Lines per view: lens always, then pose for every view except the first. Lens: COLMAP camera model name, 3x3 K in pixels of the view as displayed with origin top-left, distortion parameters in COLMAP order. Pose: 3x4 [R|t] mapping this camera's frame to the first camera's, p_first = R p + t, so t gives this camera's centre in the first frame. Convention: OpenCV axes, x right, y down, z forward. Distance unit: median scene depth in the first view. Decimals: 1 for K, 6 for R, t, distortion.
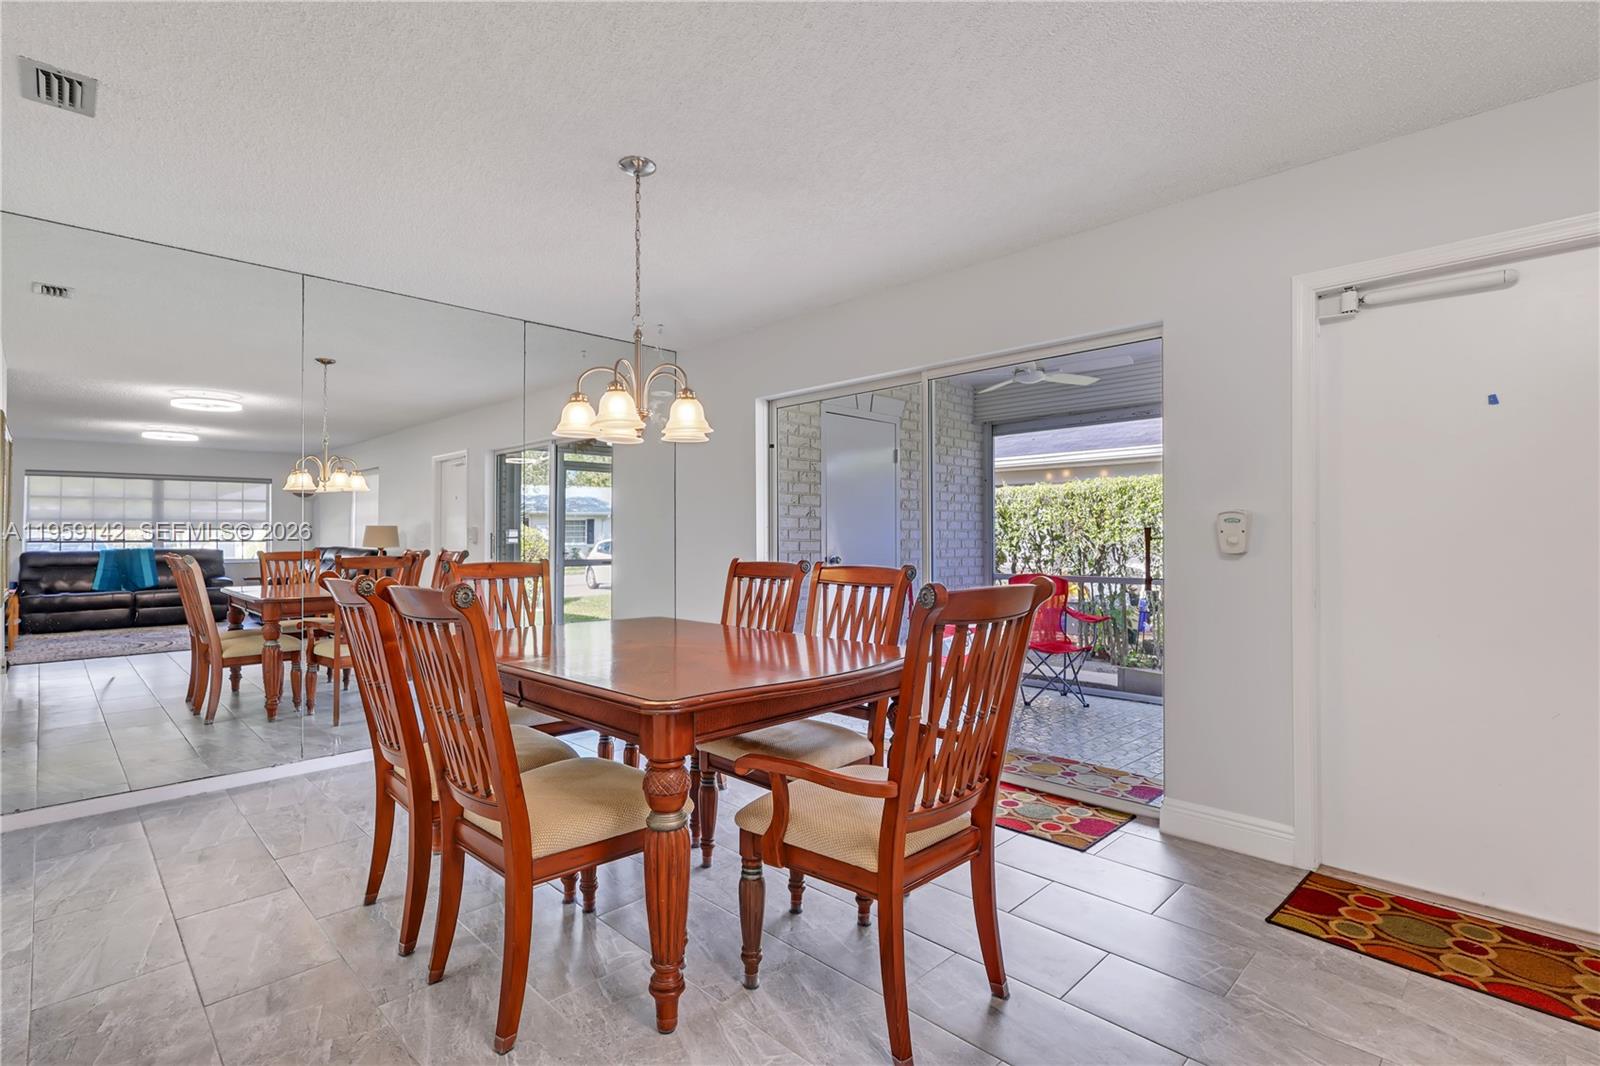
lens RADIAL K [[755.6, 0, 800.0], [0, 755.6, 533.0], [0, 0, 1]] dist [0.010020, 0.000044]
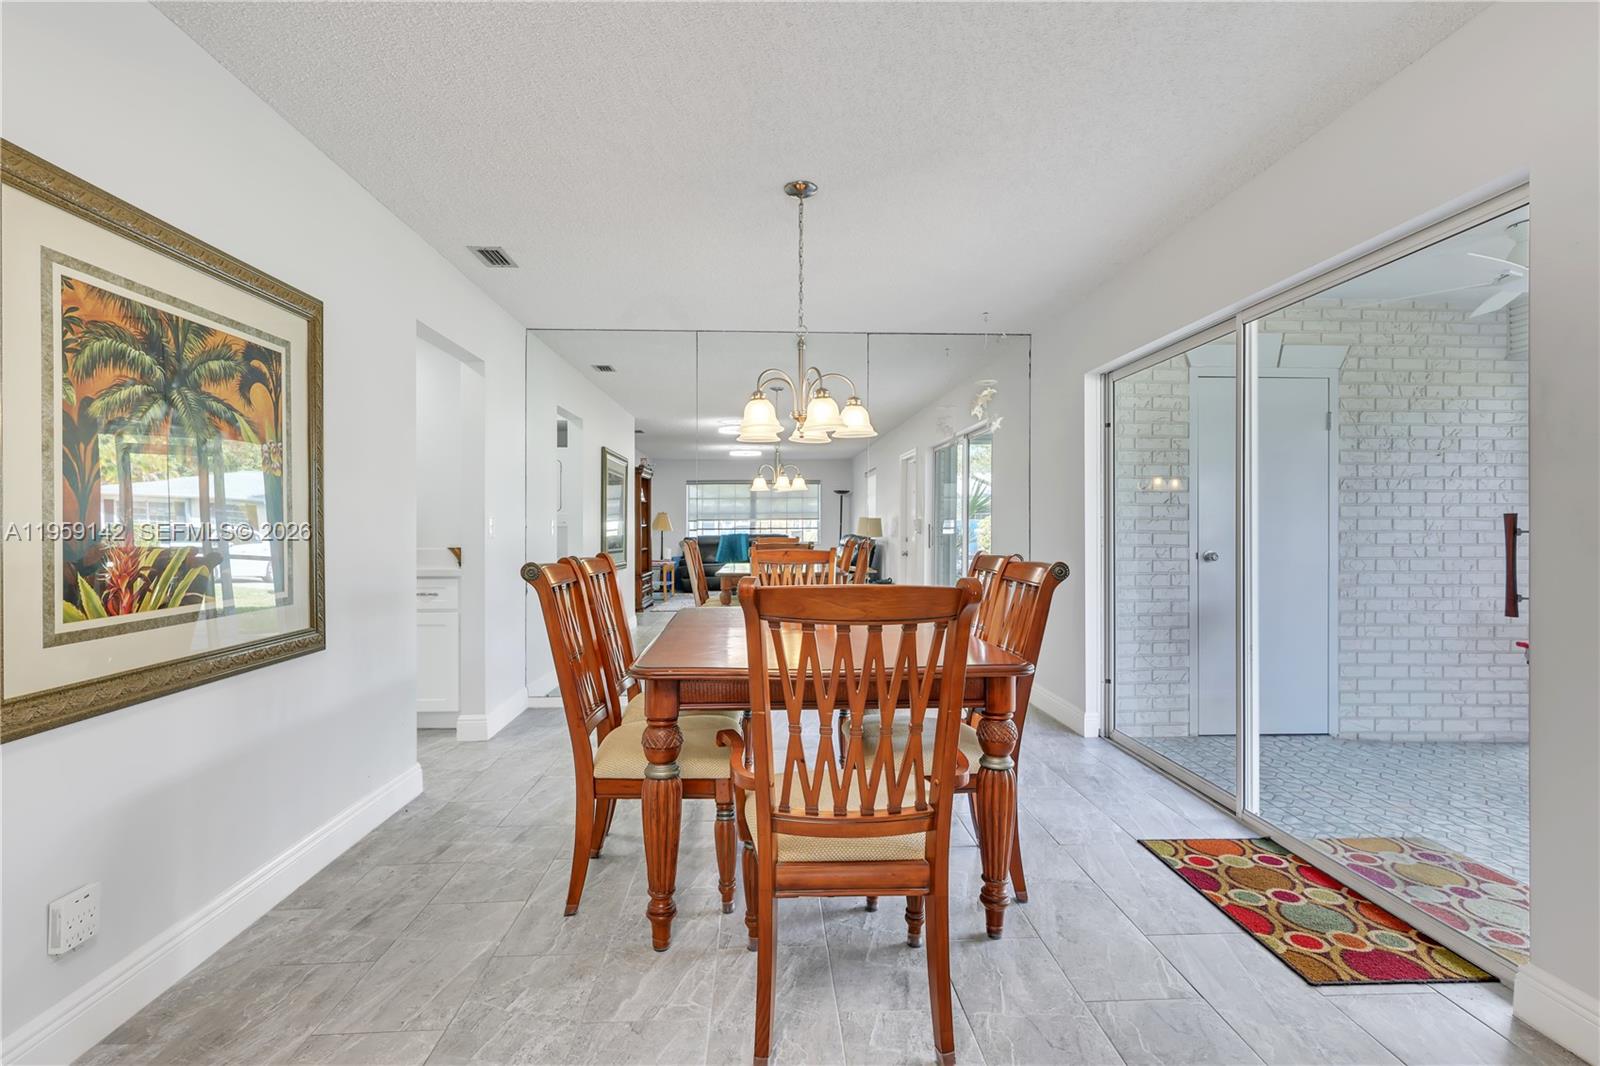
lens RADIAL K [[748.4, 0, 798.0], [0, 748.4, 529.6], [0, 0, 1]] dist [-0.000309, 0.000558]
pose [[0.741664, 0.004810, -0.670755, 0.336804], [0.002372, 0.999949, 0.009794, -0.002649], [0.670768, -0.008855, 0.741615, 0.127456]]
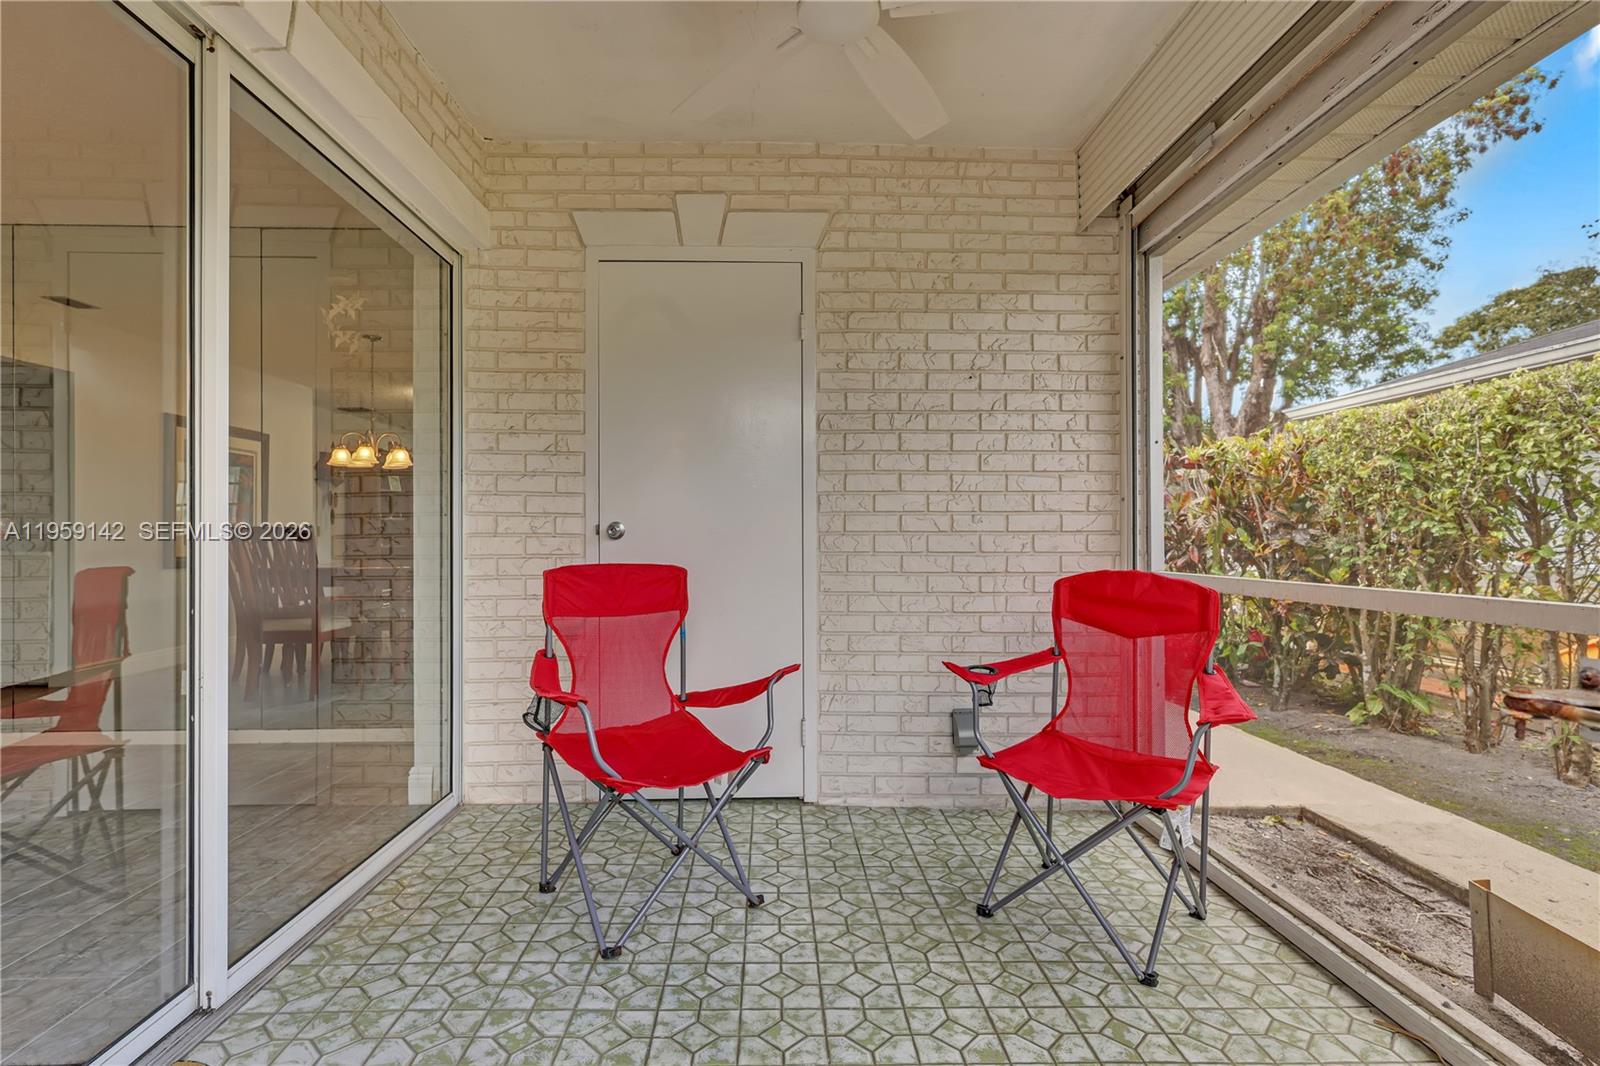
lens RADIAL K [[748.4, 0, 798.0], [0, 748.4, 529.6], [0, 0, 1]] dist [-0.000309, 0.000558]
pose [[0.729998, -0.000273, -0.683449, 0.665587], [0.005386, 0.999971, 0.005353, 0.043523], [0.683428, -0.007589, 0.729979, 0.908542]]
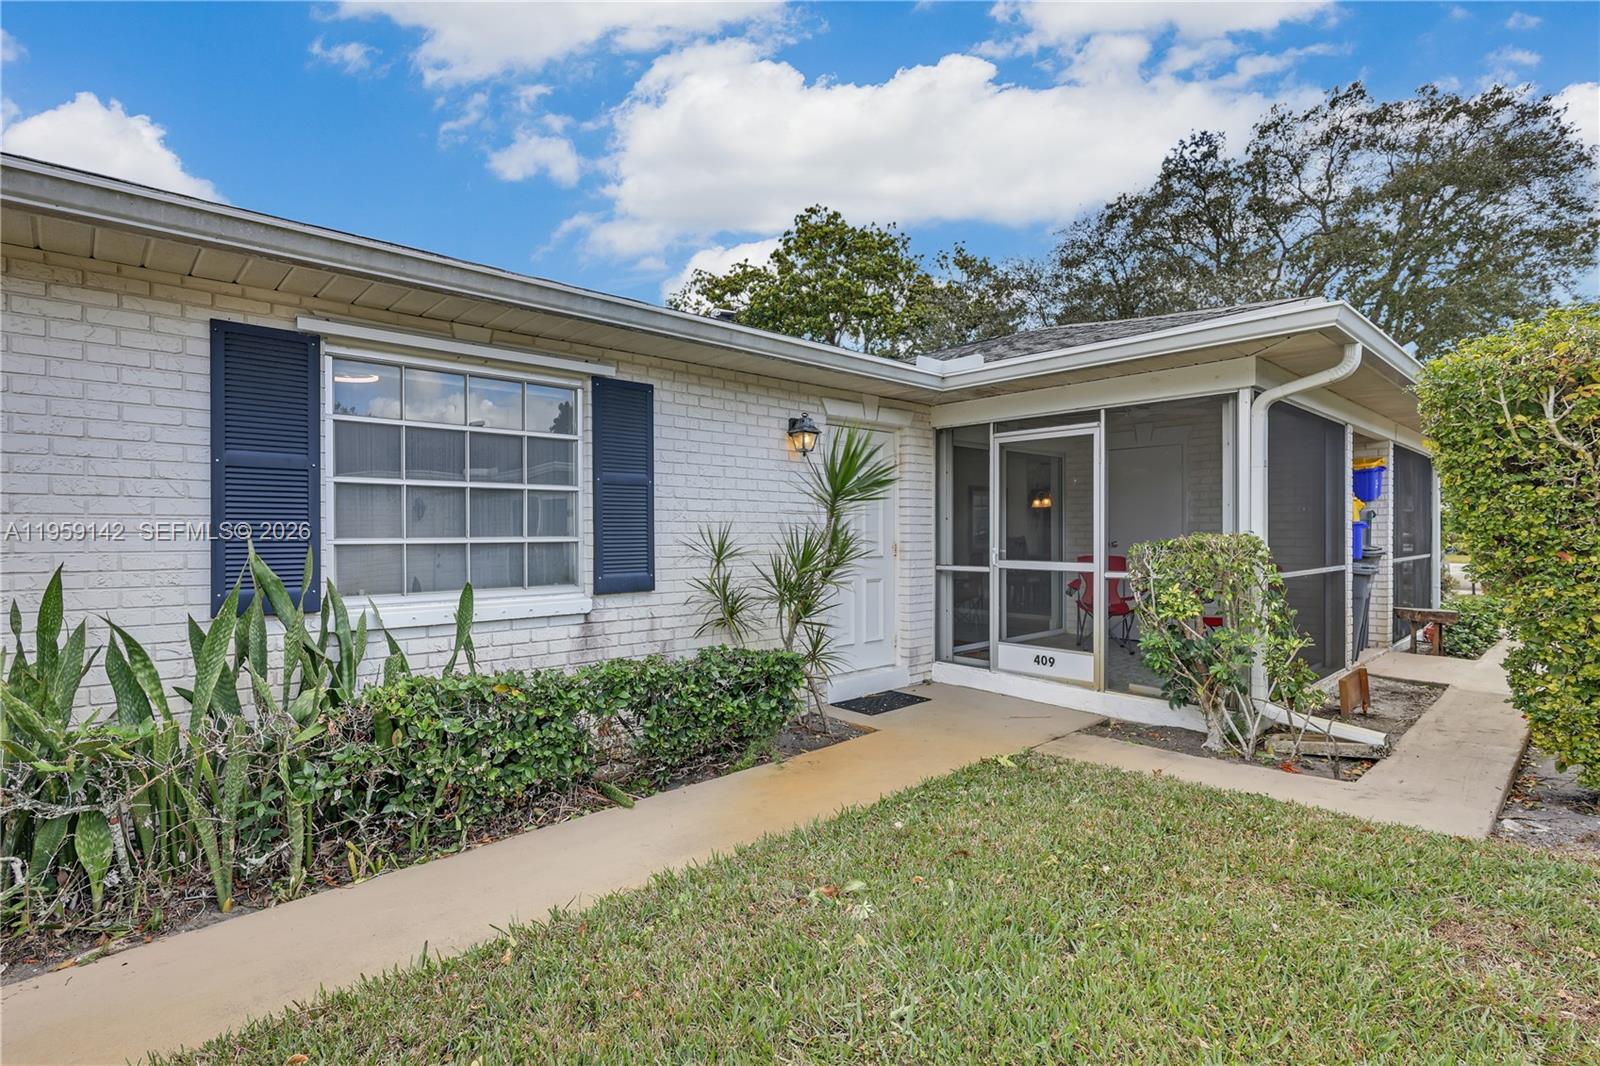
lens RADIAL K [[748.4, 0, 798.0], [0, 748.4, 529.6], [0, 0, 1]] dist [-0.000309, 0.000558]
pose [[-0.057239, 0.002103, -0.998358, 2.144893], [0.010900, 0.999940, 0.001481, -0.003183], [0.998301, -0.010797, -0.057258, 0.560679]]
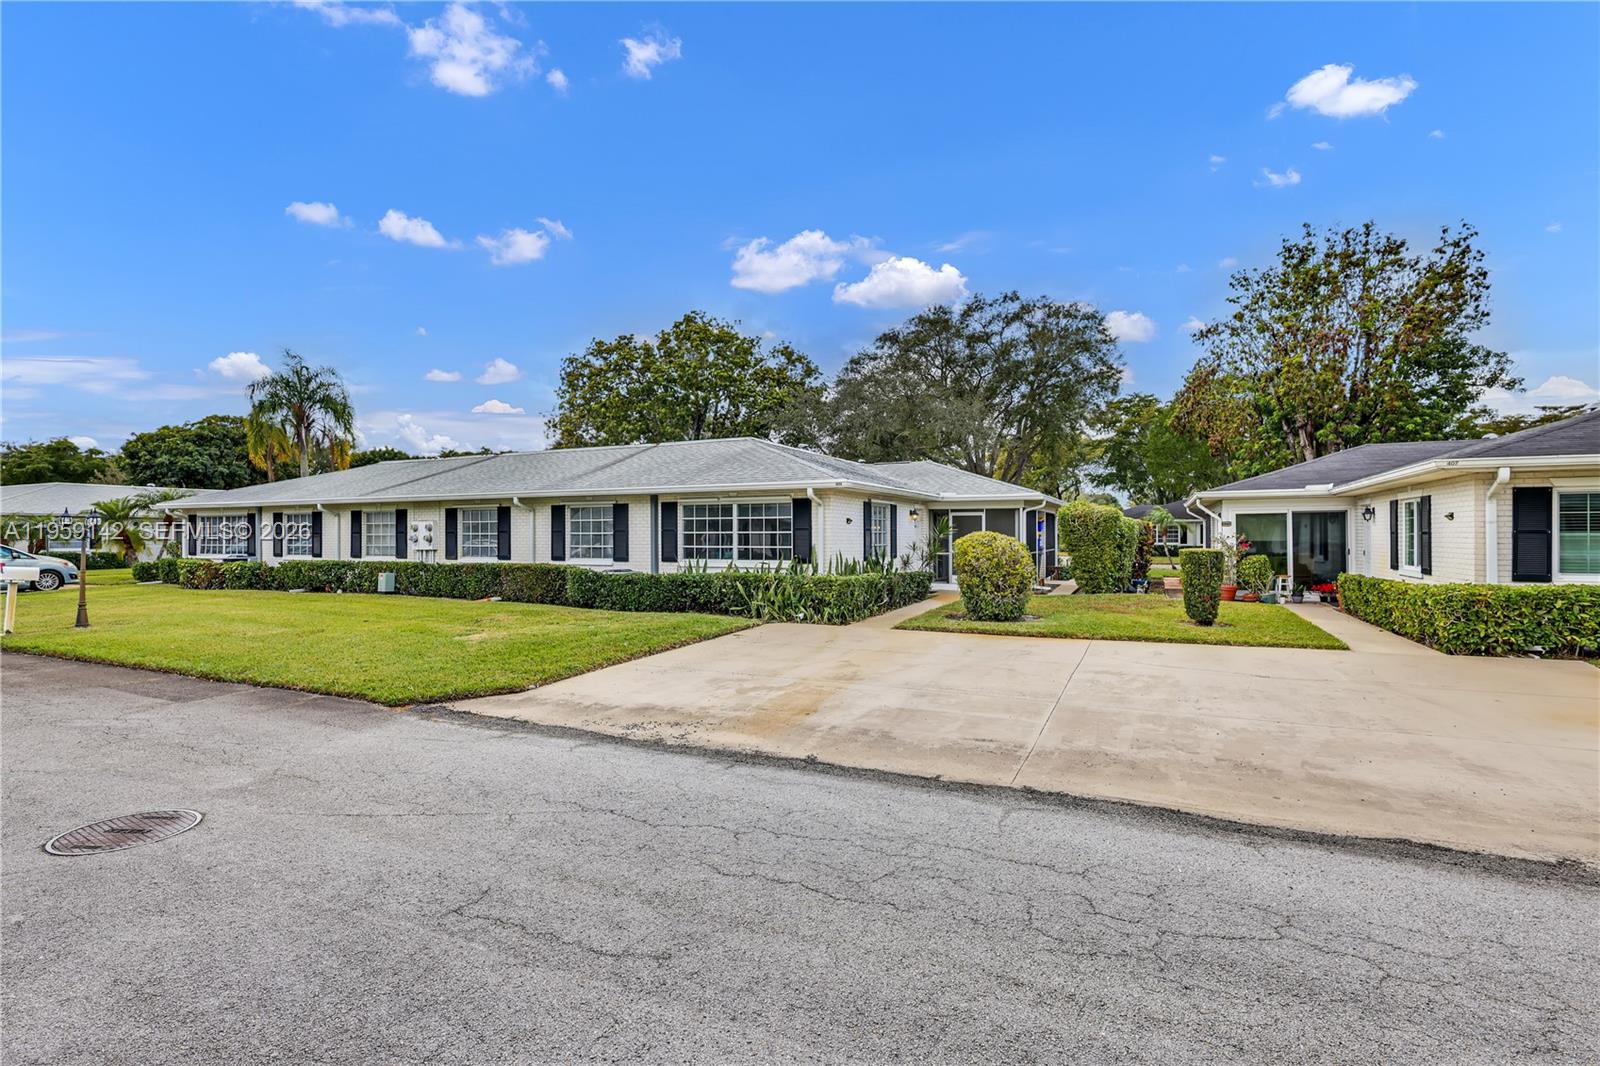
lens RADIAL K [[741.7, 0, 809.5], [0, 741.7, 535.9], [0, 0, 1]] dist [-0.001699, 0.000297]
pose [[0.338439, 0.003926, -0.940980, 6.463043], [0.010367, 0.999915, 0.007900, -0.132423], [0.940931, -0.012428, 0.338369, -2.919287]]
